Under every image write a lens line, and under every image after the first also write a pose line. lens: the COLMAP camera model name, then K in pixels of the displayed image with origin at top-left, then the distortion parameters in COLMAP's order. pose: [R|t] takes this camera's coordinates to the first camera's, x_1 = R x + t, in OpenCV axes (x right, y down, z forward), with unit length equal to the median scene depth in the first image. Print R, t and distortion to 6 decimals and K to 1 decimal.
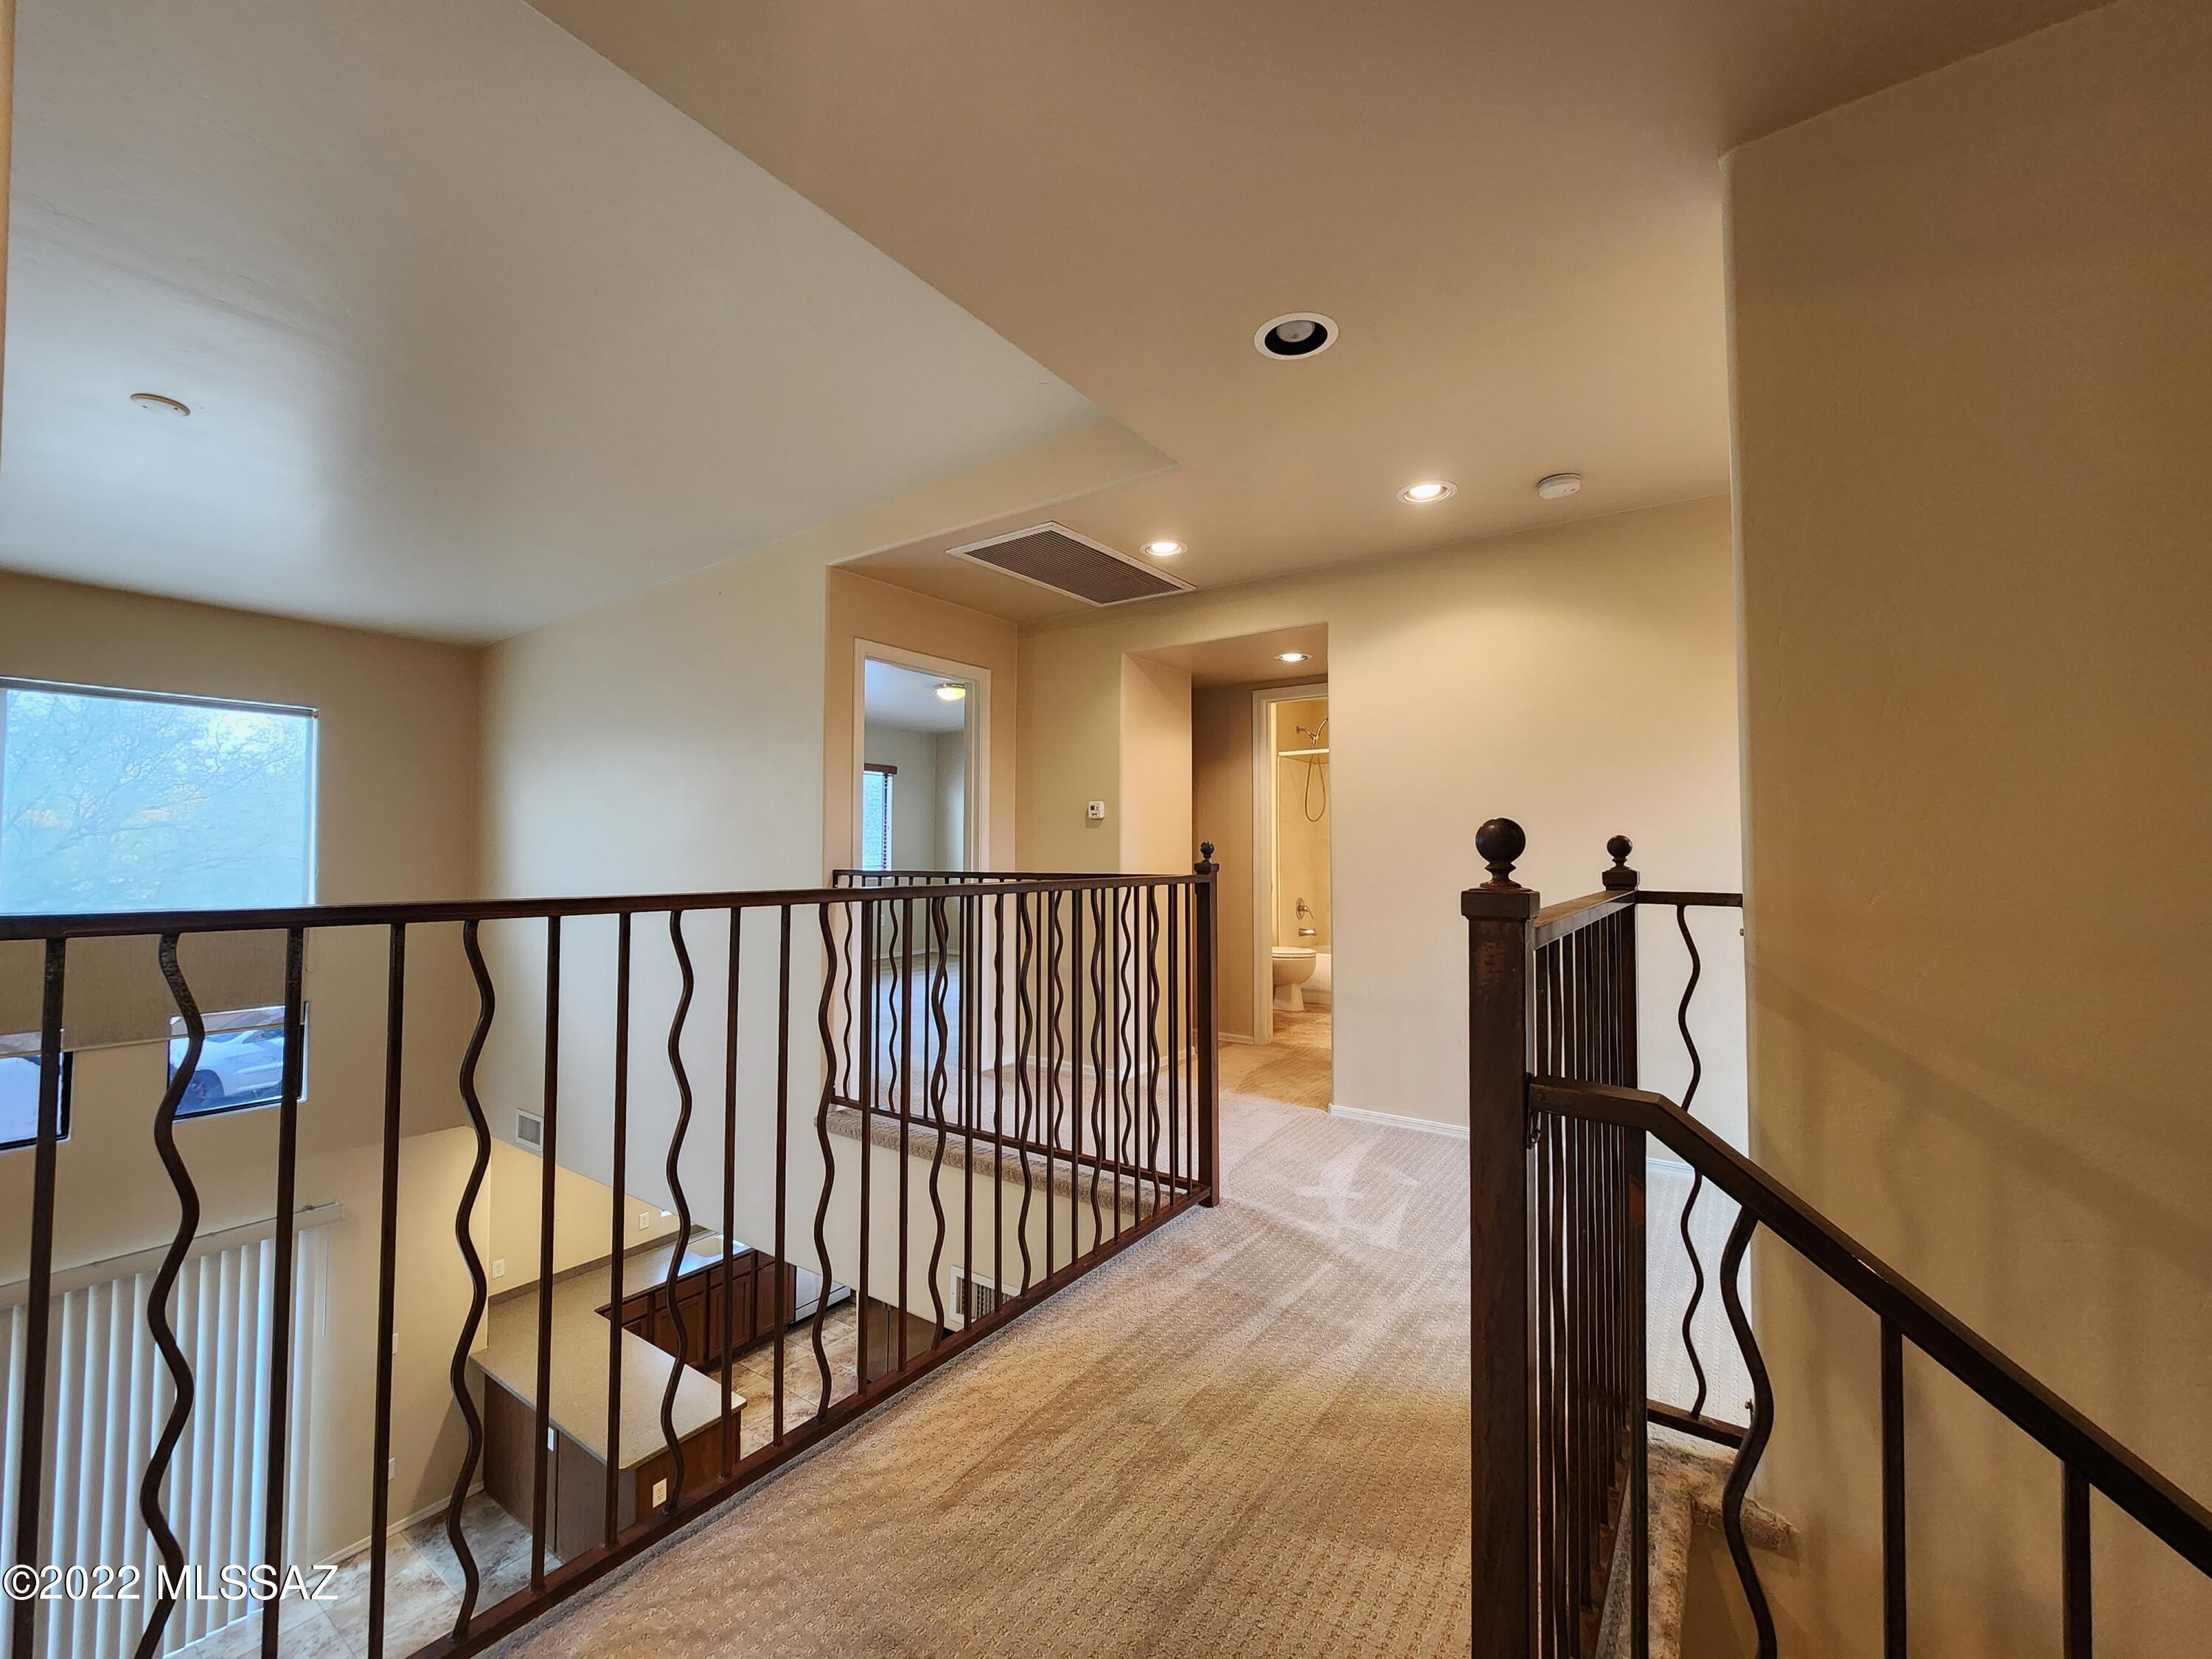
lens RADIAL K [[911.2, 0, 1113.4], [0, 911.2, 824.6], [0, 0, 1]] dist [0.000992, 0.000991]
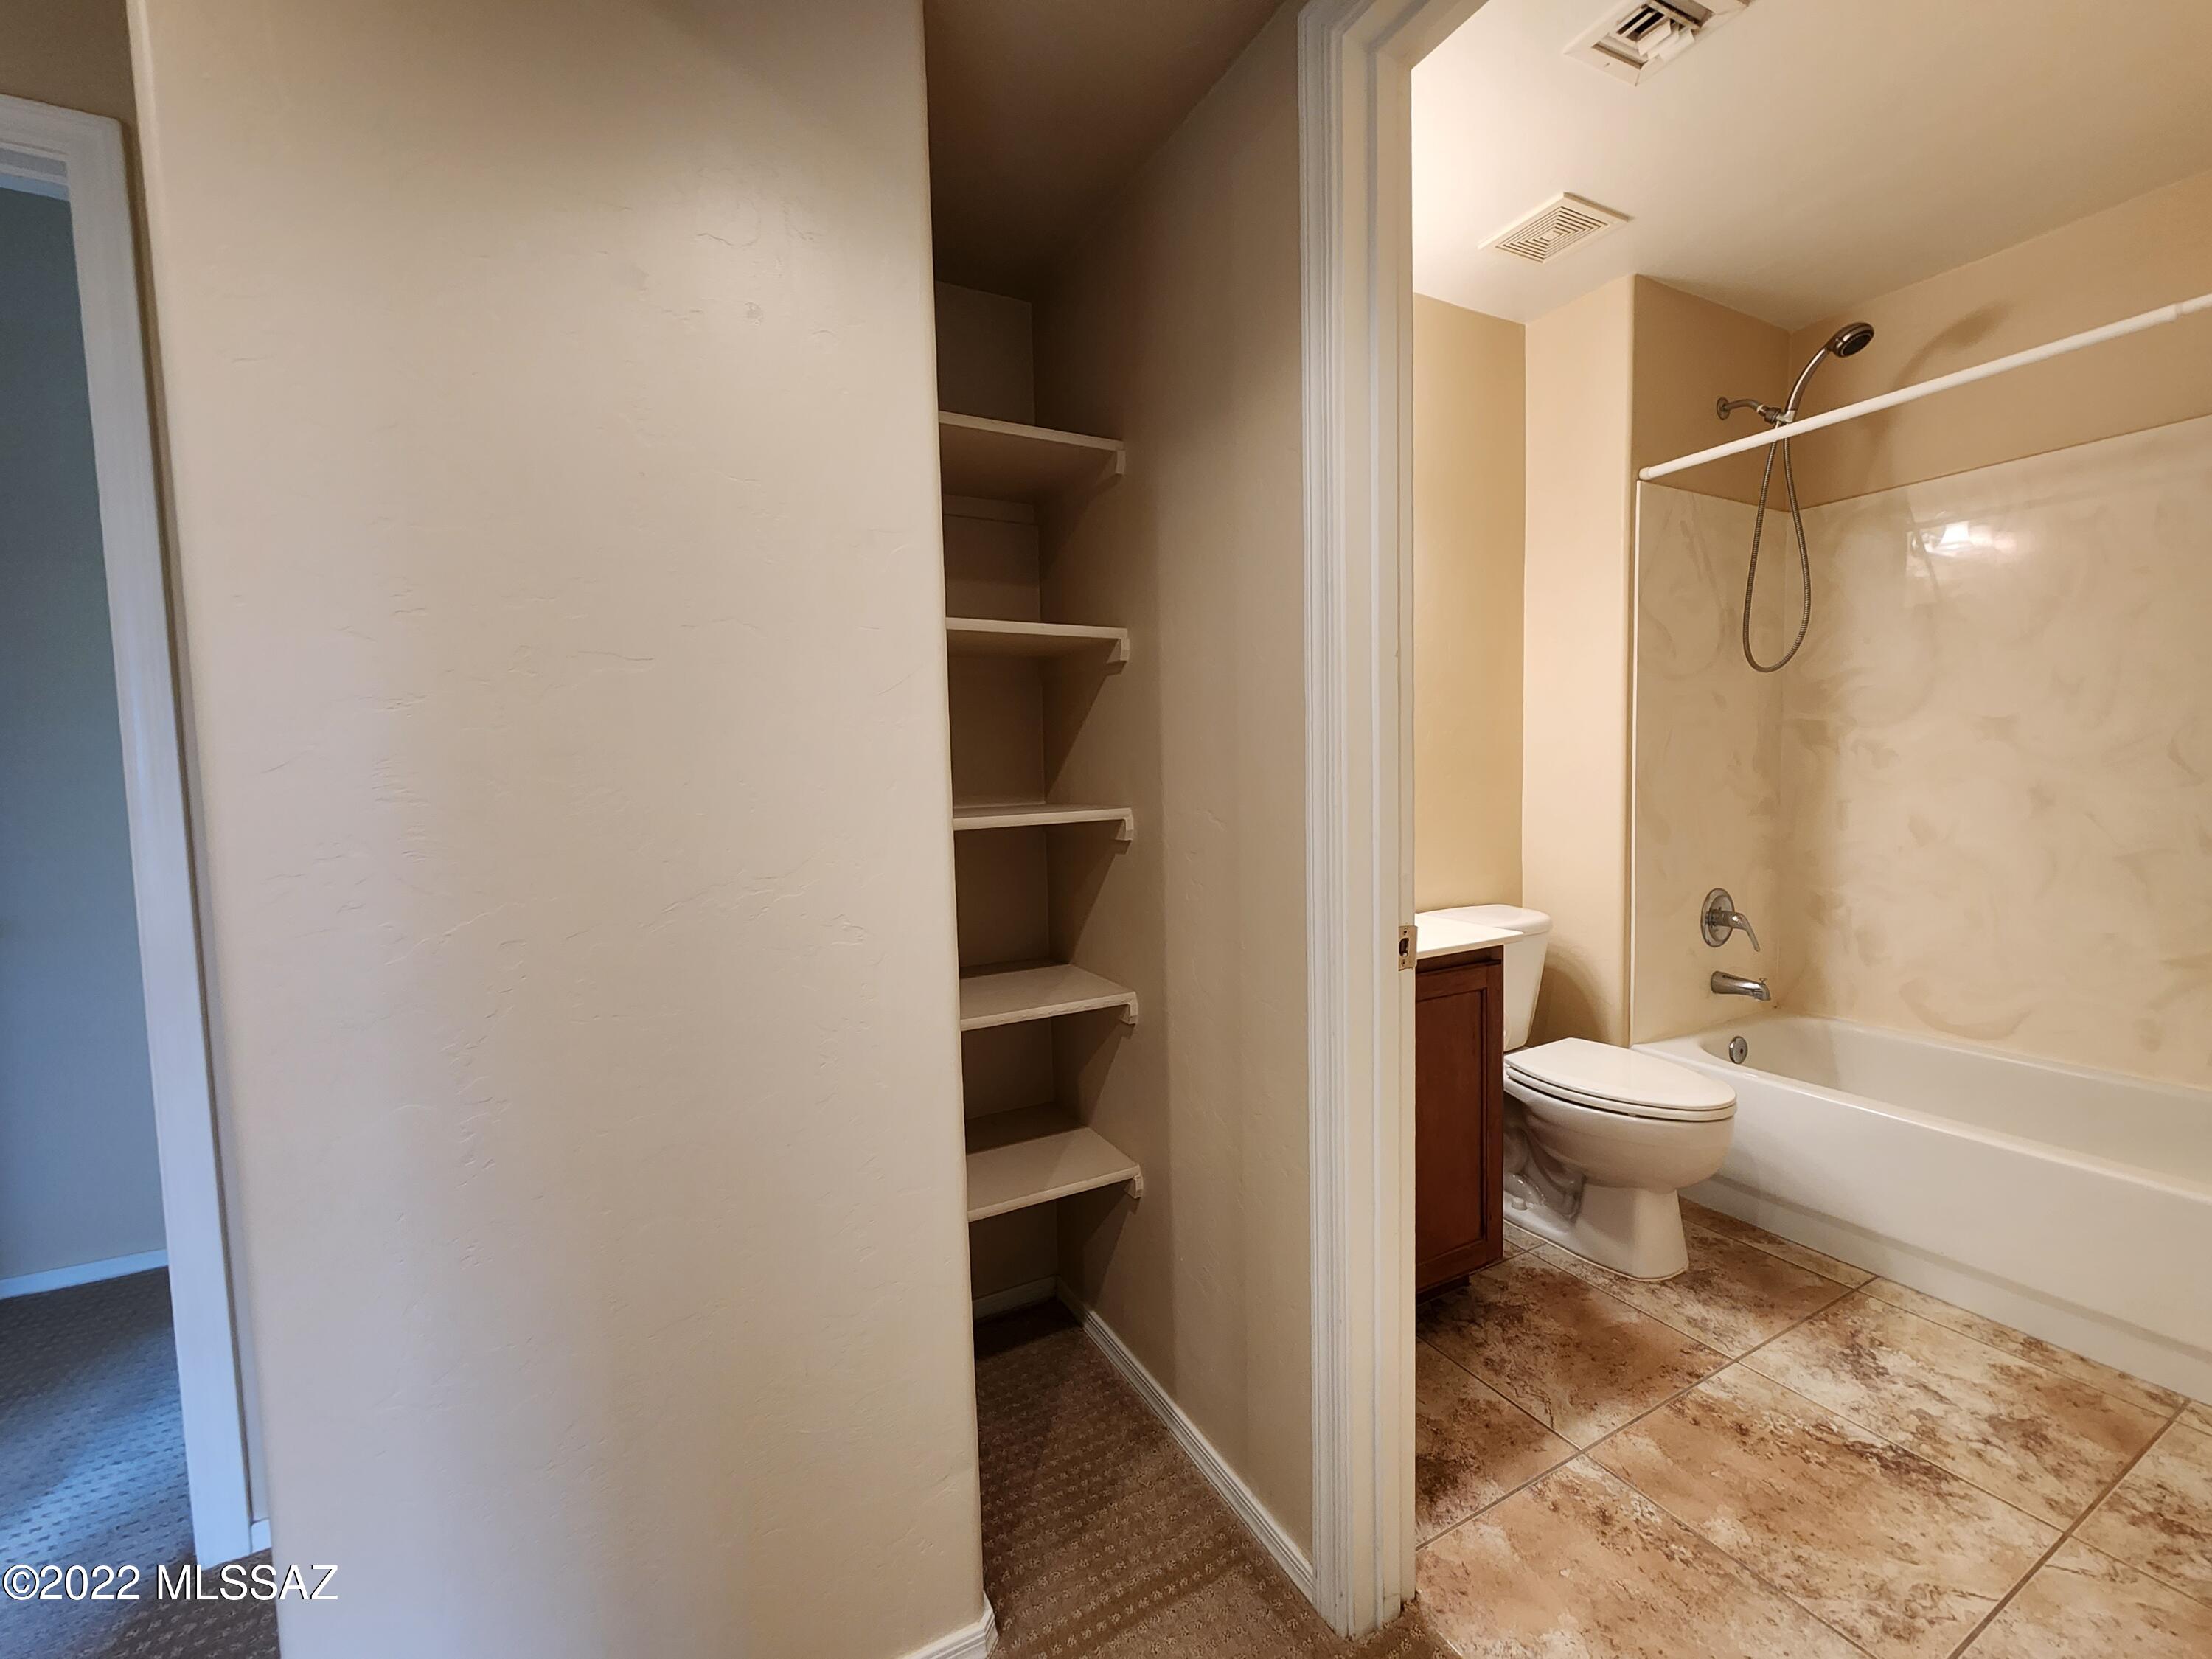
lens RADIAL K [[911.2, 0, 1113.4], [0, 911.2, 824.6], [0, 0, 1]] dist [0.000992, 0.000991]
pose [[0.891249, 0.006771, -0.453464, 0.155977], [0.038968, 0.995047, 0.091446, 0.013743], [0.451838, -0.099172, 0.886571, 0.579299]]
